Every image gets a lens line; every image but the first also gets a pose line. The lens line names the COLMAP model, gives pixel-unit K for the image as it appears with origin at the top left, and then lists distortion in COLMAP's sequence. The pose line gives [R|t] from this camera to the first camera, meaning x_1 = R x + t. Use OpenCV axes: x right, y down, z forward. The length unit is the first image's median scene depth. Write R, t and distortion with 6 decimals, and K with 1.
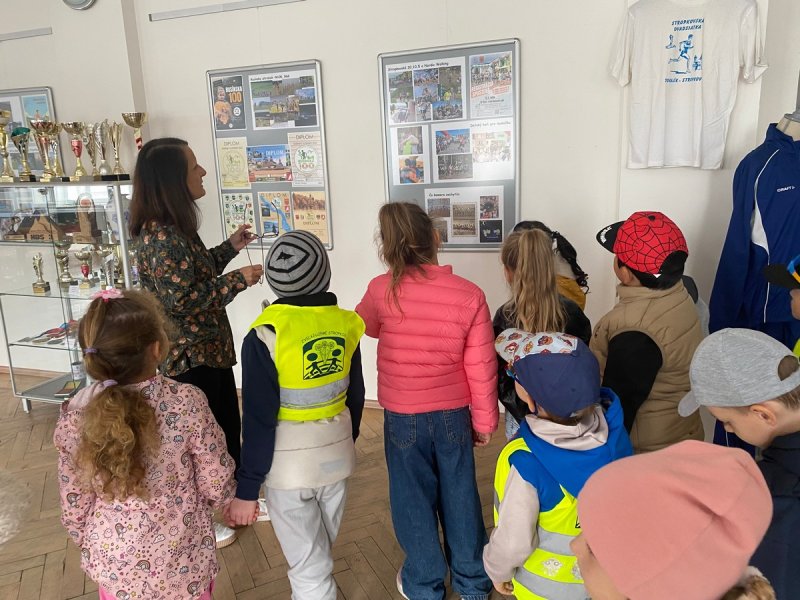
lens RADIAL K [[610.6, 0, 405.1], [0, 610.6, 298.8], [0, 0, 1]] dist [0.023443, -0.020715]
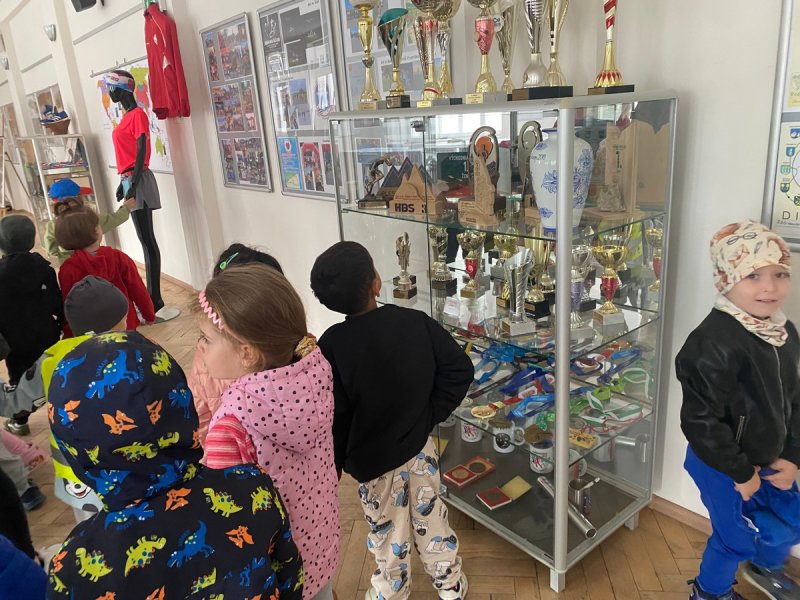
lens RADIAL K [[610.6, 0, 397.0], [0, 610.6, 300.3], [0, 0, 1]] dist [0.023443, -0.020715]
pose [[0.847163, 0.131575, -0.514784, -0.294087], [-0.073178, 0.988514, 0.132230, -0.087864], [0.526270, -0.074350, 0.847061, 0.497350]]
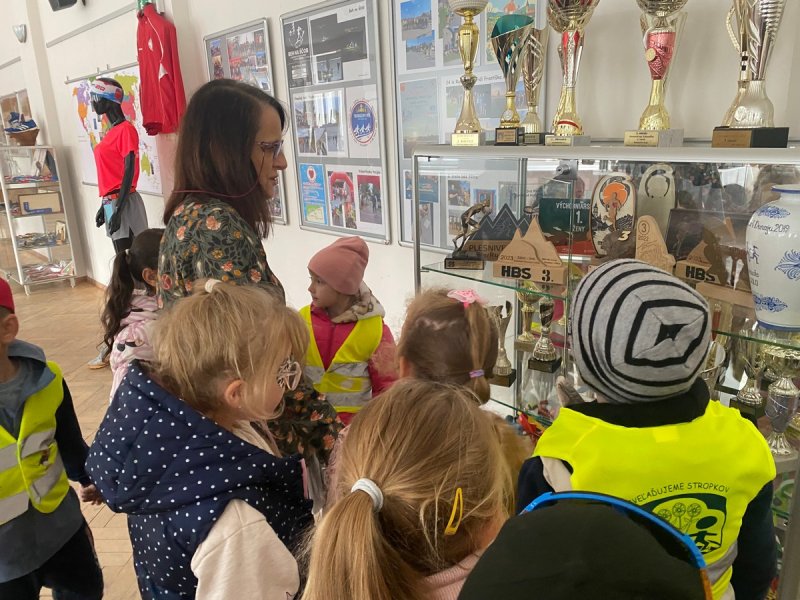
lens RADIAL K [[610.6, 0, 404.0], [0, 610.6, 300.6], [0, 0, 1]] dist [0.023443, -0.020715]
pose [[0.876550, 0.133751, -0.462354, -0.457262], [-0.098491, 0.990131, 0.099703, -0.113894], [0.471126, -0.041857, 0.881072, 0.567466]]
